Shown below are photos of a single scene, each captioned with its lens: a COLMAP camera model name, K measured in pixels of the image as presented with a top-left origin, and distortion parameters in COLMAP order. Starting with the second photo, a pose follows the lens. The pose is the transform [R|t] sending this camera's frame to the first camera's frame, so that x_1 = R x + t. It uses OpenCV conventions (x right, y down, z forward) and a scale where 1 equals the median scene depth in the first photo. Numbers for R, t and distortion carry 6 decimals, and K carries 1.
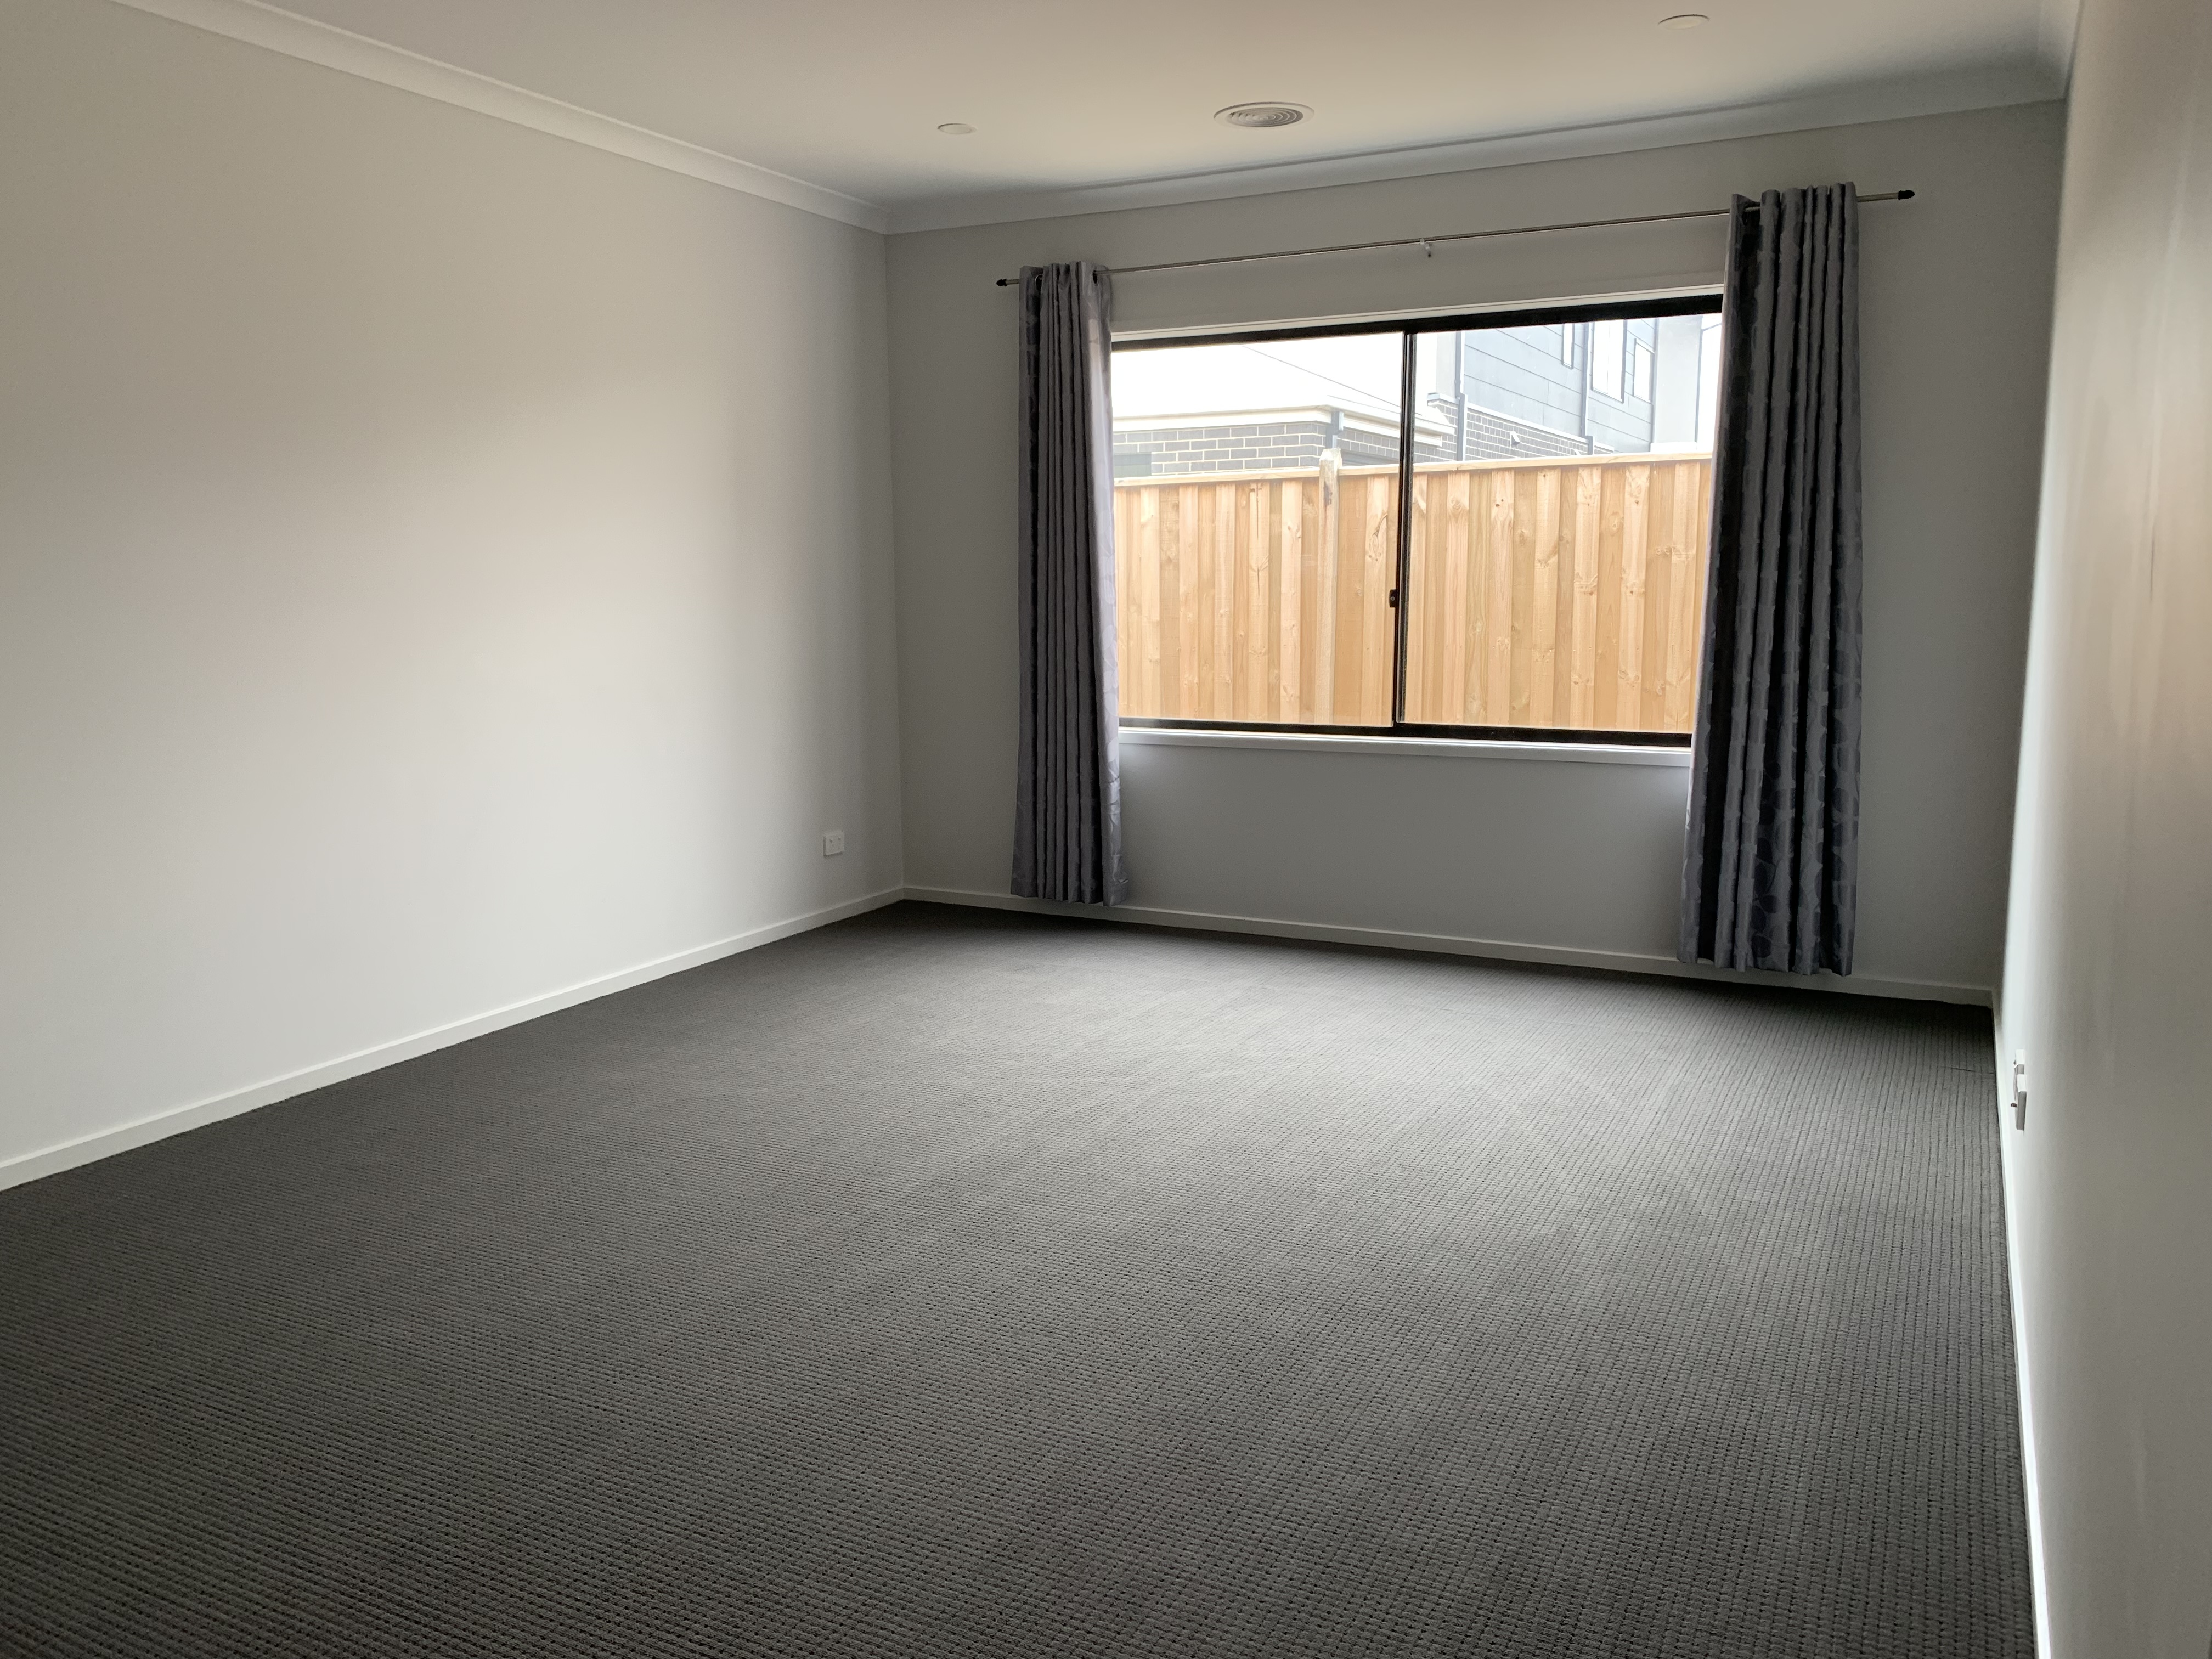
lens RADIAL K [[1669.0, 0, 1079.9], [0, 1669.0, 834.2], [0, 0, 1]] dist [0.065754, -0.148807]
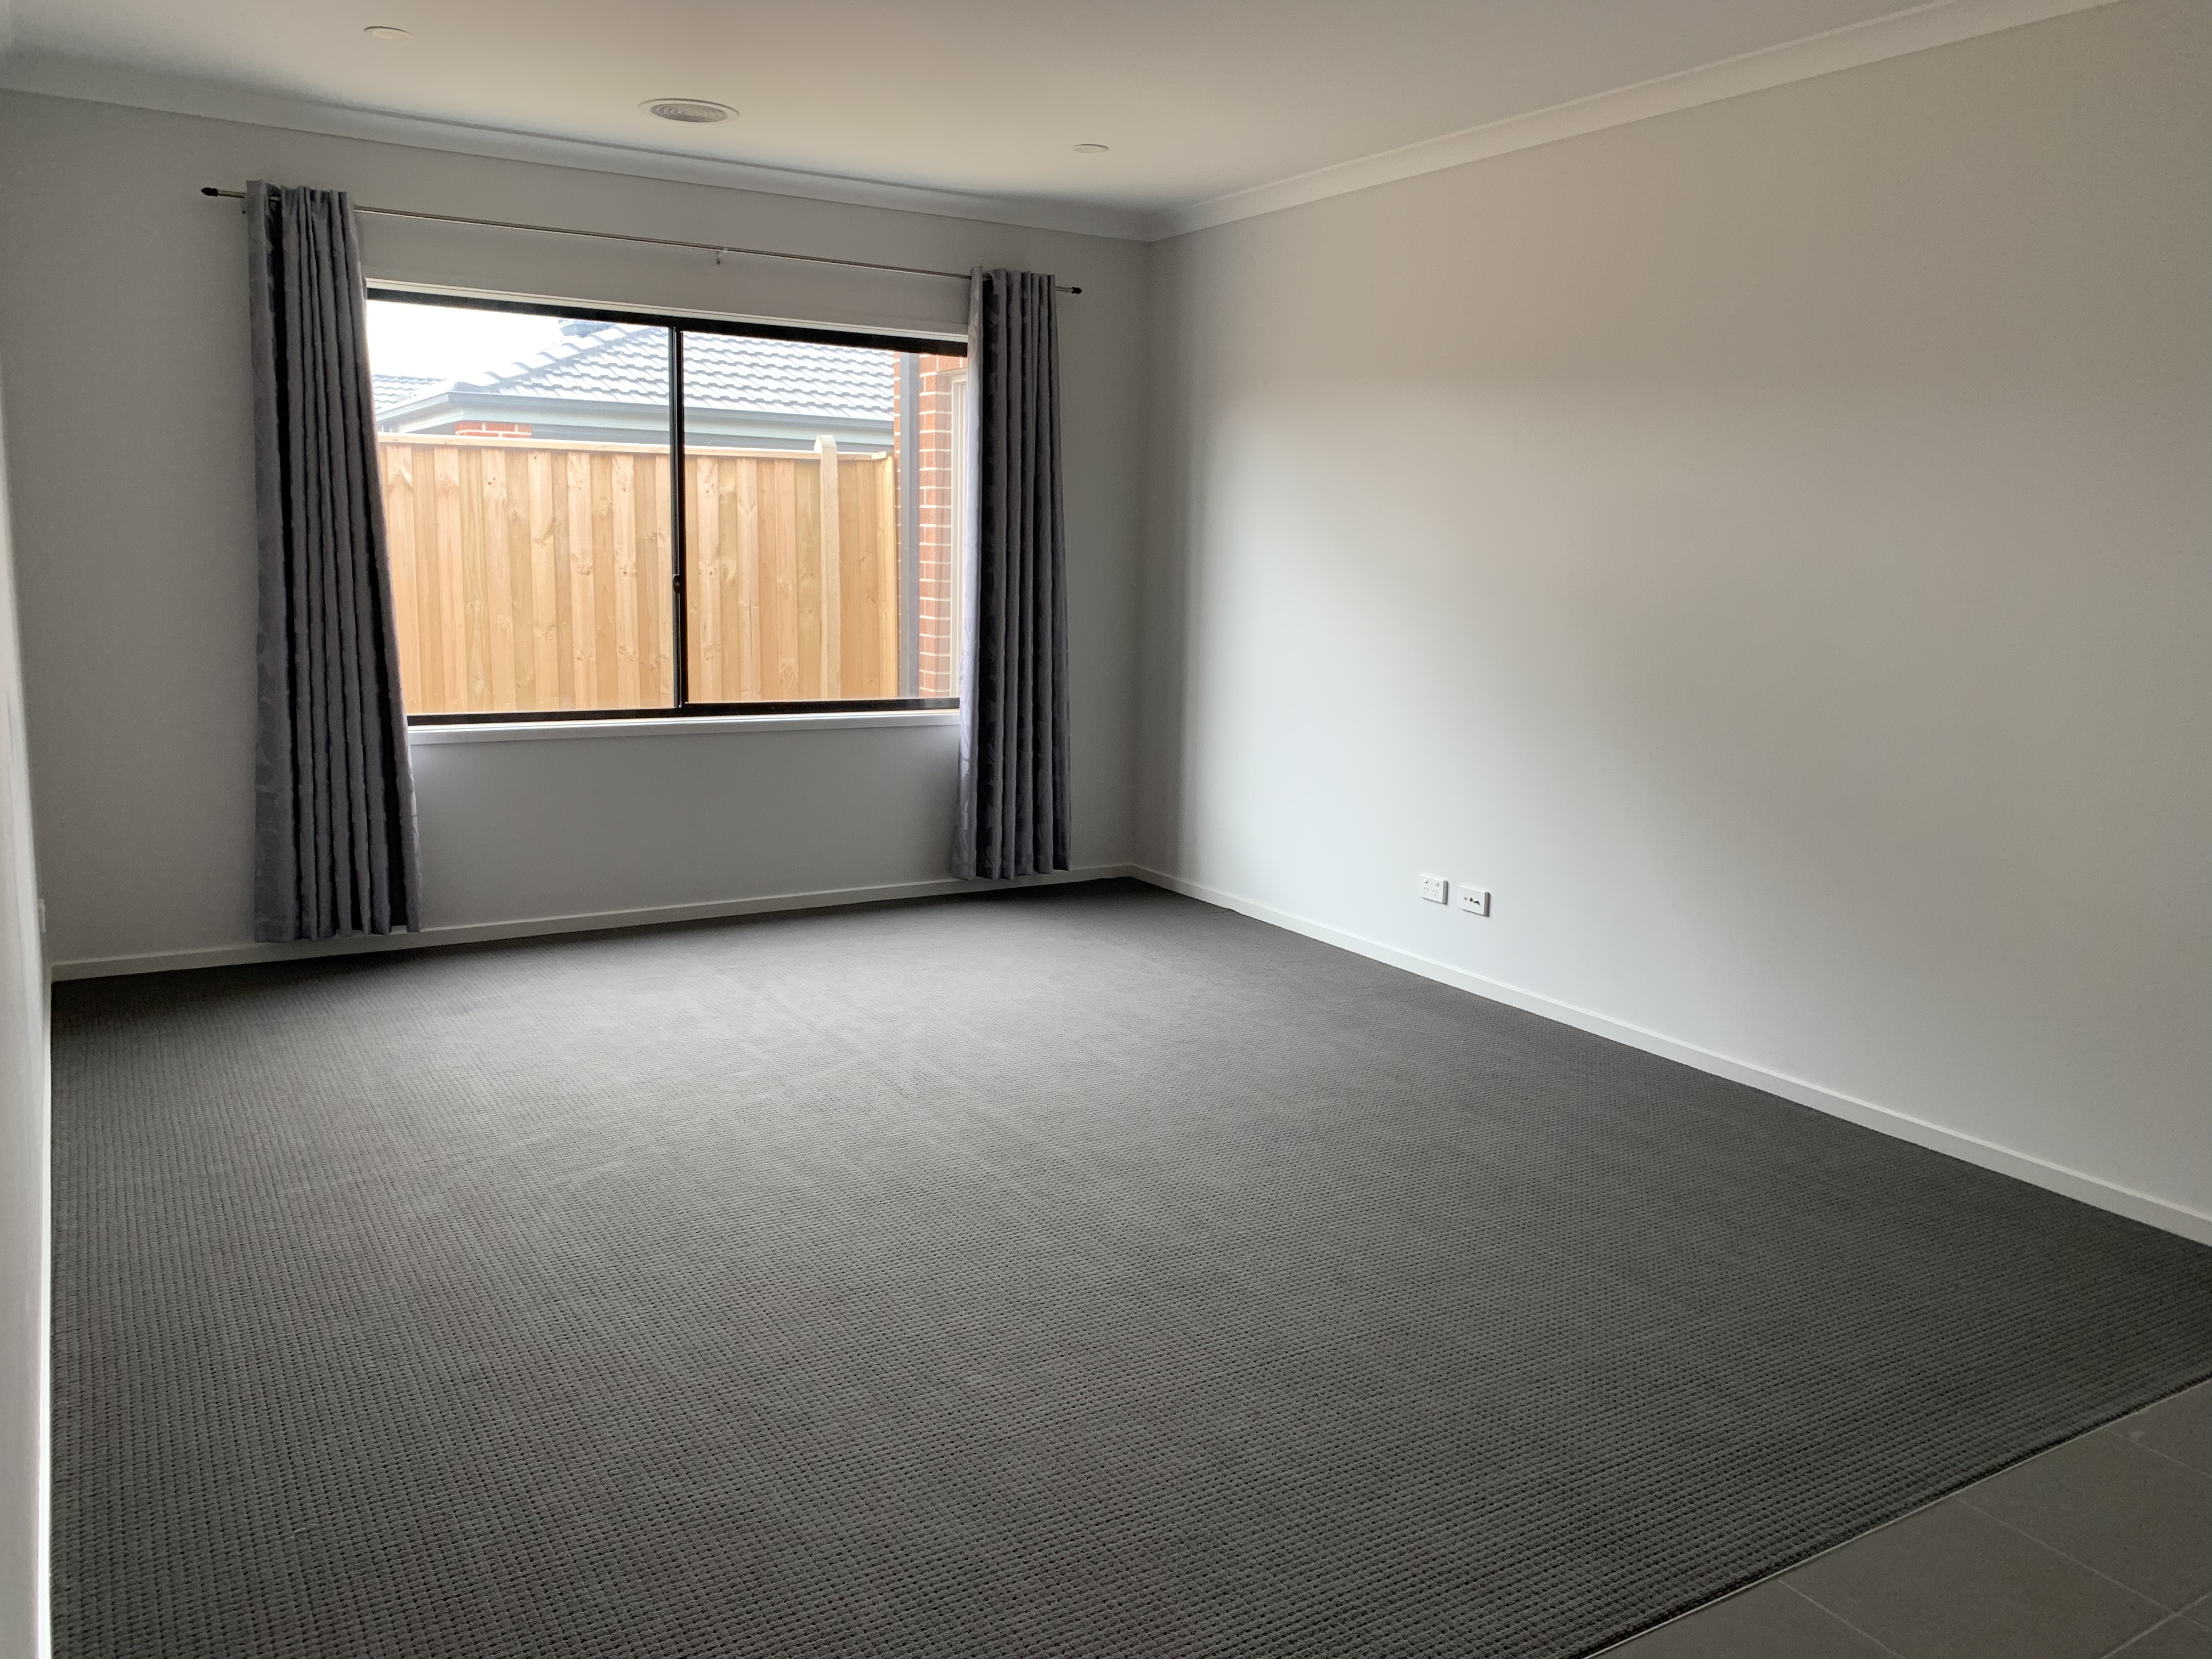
lens RADIAL K [[1666.6, 0, 1142.8], [0, 1666.6, 819.1], [0, 0, 1]] dist [-0.008213, 0.000602]
pose [[0.514989, -0.118732, 0.848934, -0.544328], [0.105222, 0.991627, 0.074858, -0.042648], [-0.850714, 0.050776, 0.523170, 0.220569]]
